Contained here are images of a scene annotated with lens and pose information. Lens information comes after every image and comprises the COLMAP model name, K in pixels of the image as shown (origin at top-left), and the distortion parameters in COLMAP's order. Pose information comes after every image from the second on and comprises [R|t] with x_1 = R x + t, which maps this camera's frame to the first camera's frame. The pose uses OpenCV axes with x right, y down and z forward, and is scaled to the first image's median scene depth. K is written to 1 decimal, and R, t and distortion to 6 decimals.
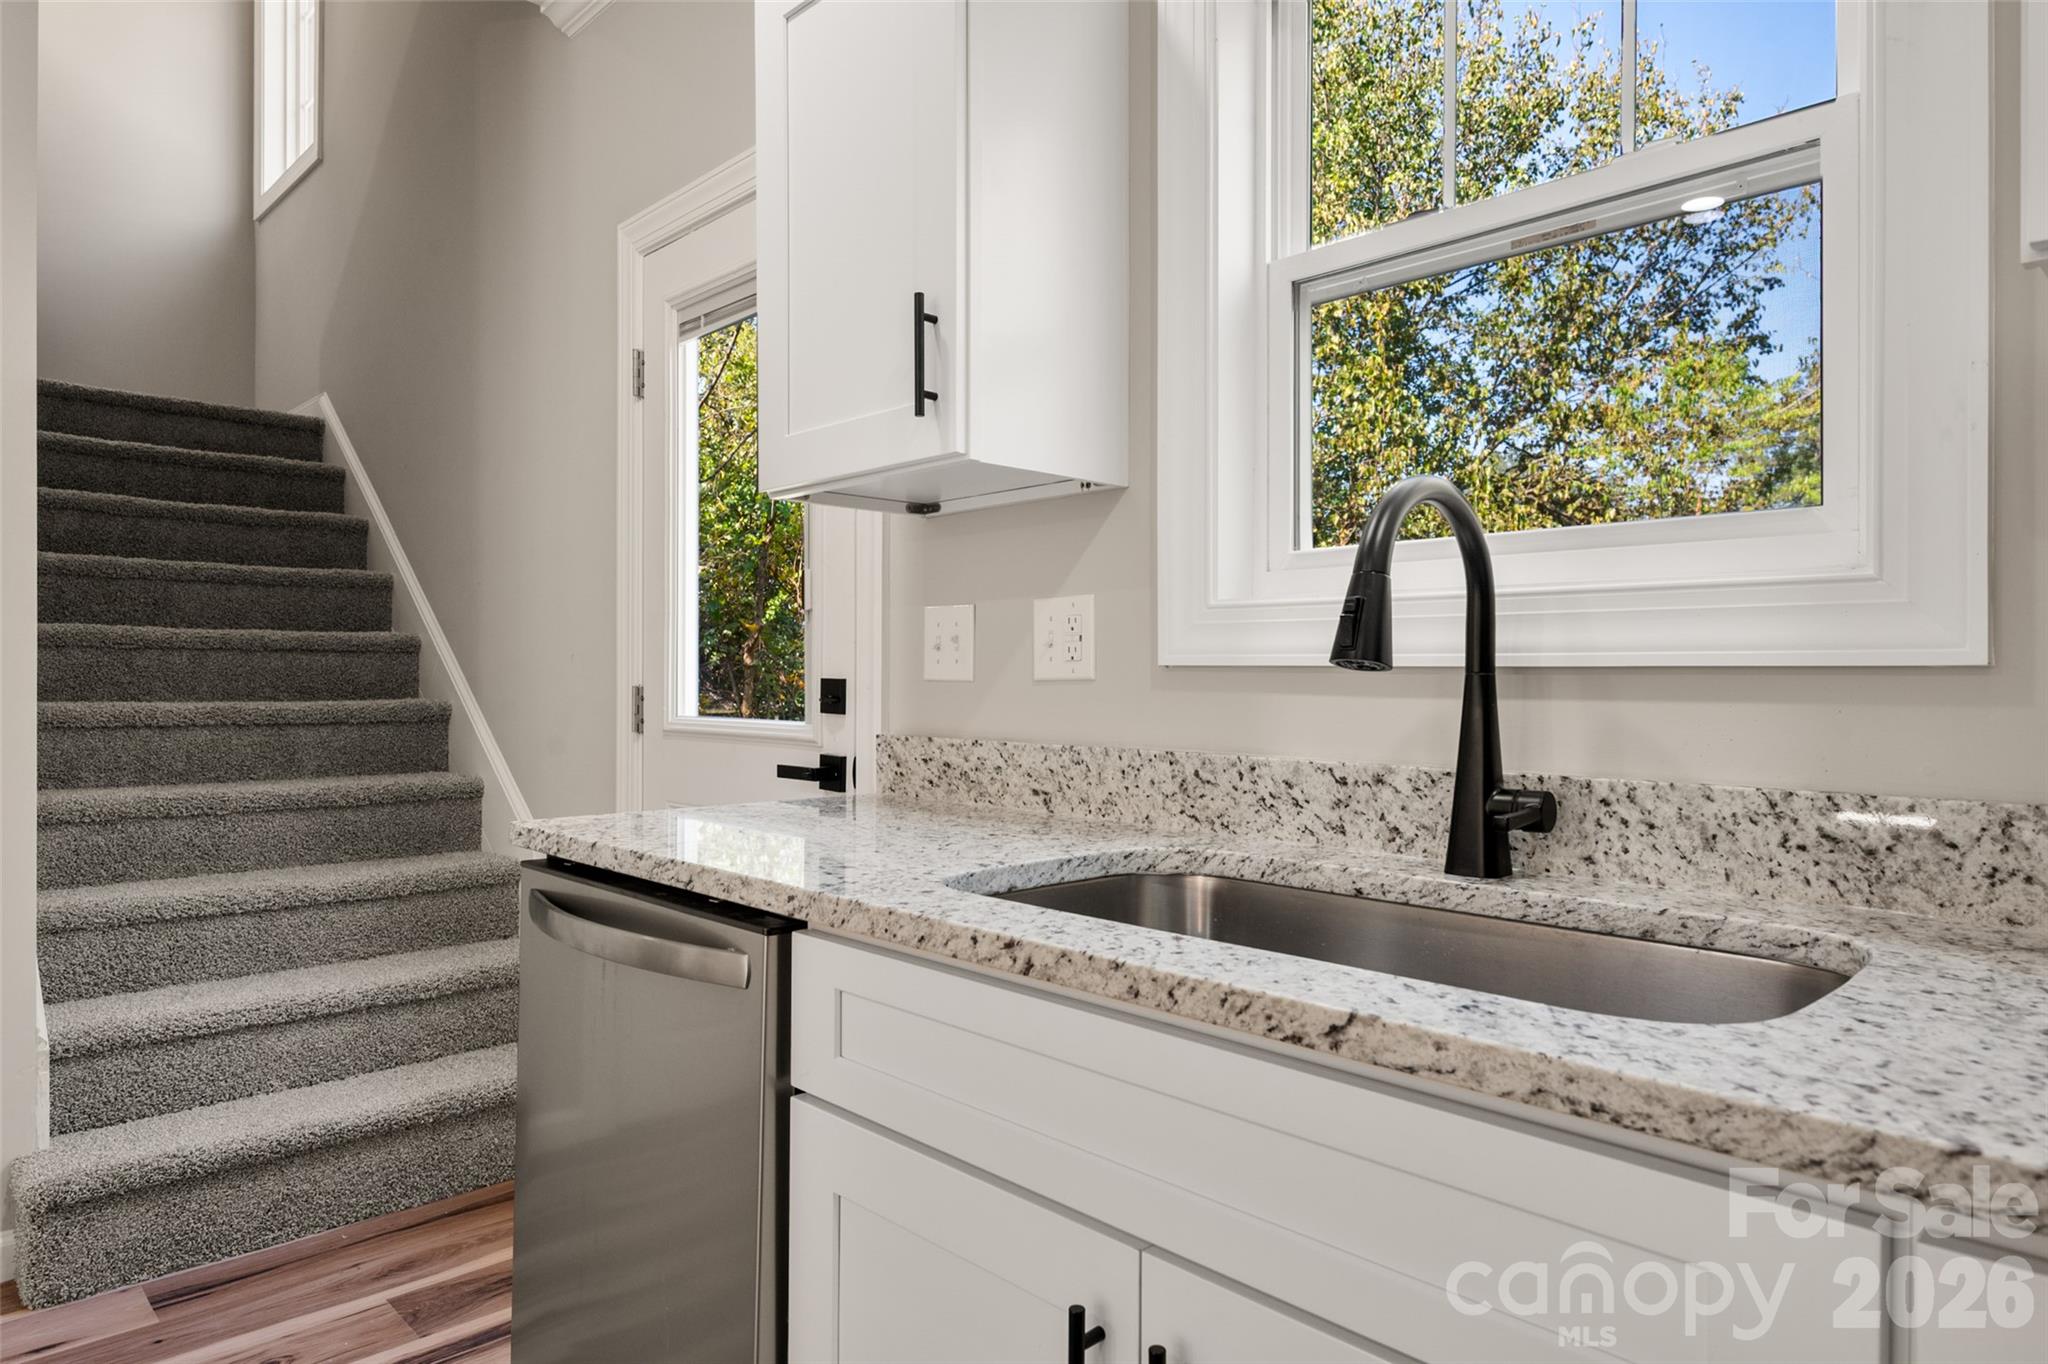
lens RADIAL K [[1245.8, 0, 1041.9], [0, 1245.8, 677.6], [0, 0, 1]] dist [-0.006659, 0.000721]
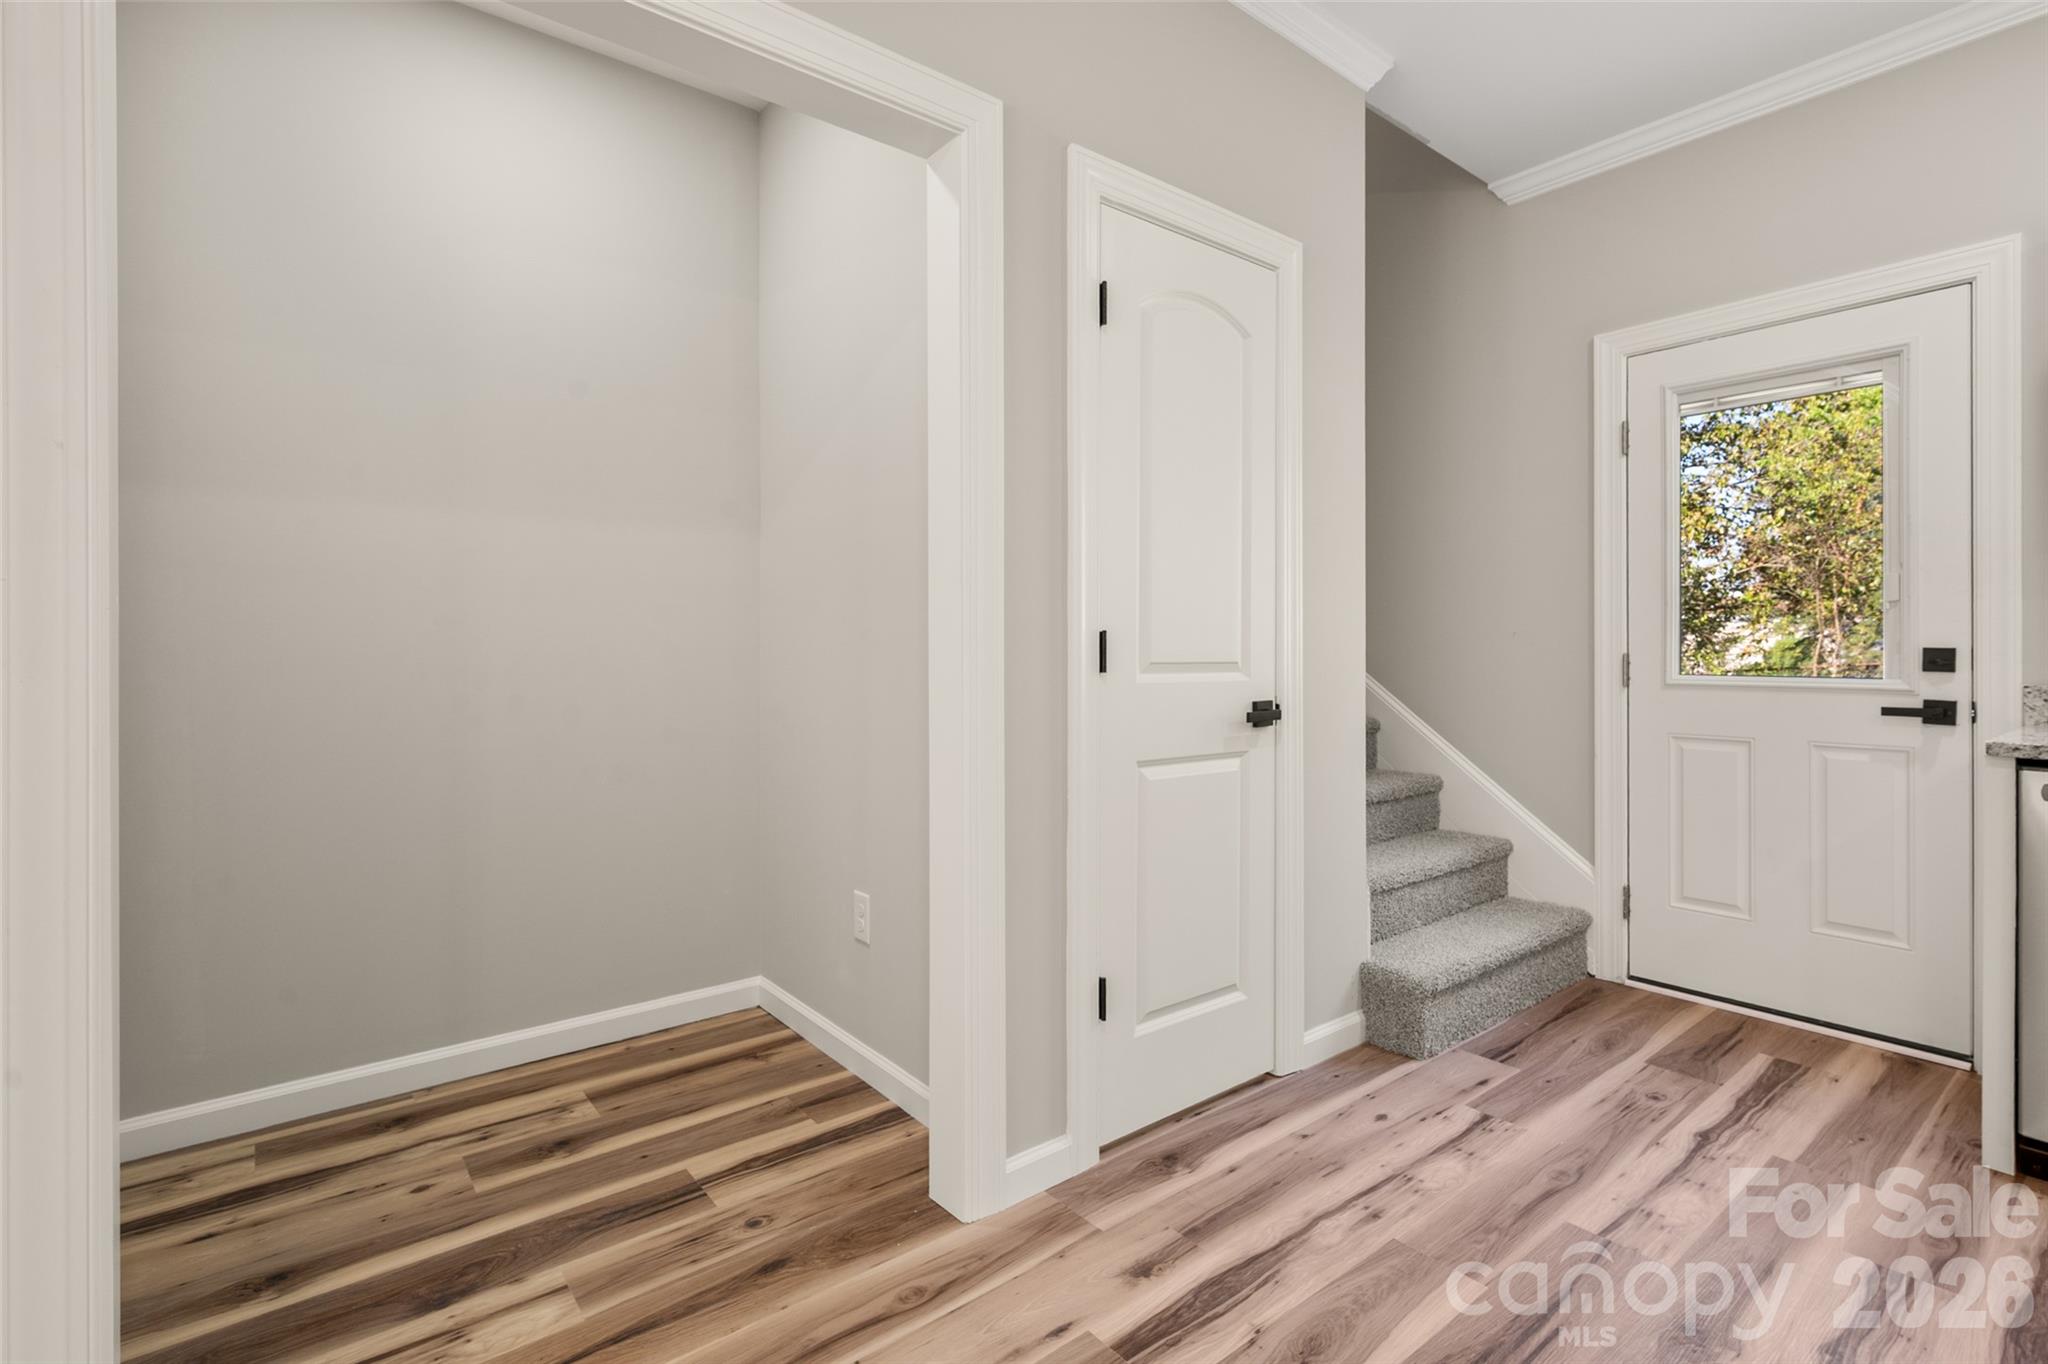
lens RADIAL K [[964.0, 0, 1068.3], [0, 964.0, 649.4], [0, 0, 1]] dist [0.013266, -0.001883]
pose [[0.996274, -0.008192, -0.085853, -1.182533], [0.008243, 0.999966, 0.000247, -0.006681], [0.085848, -0.000953, 0.996308, -0.247599]]
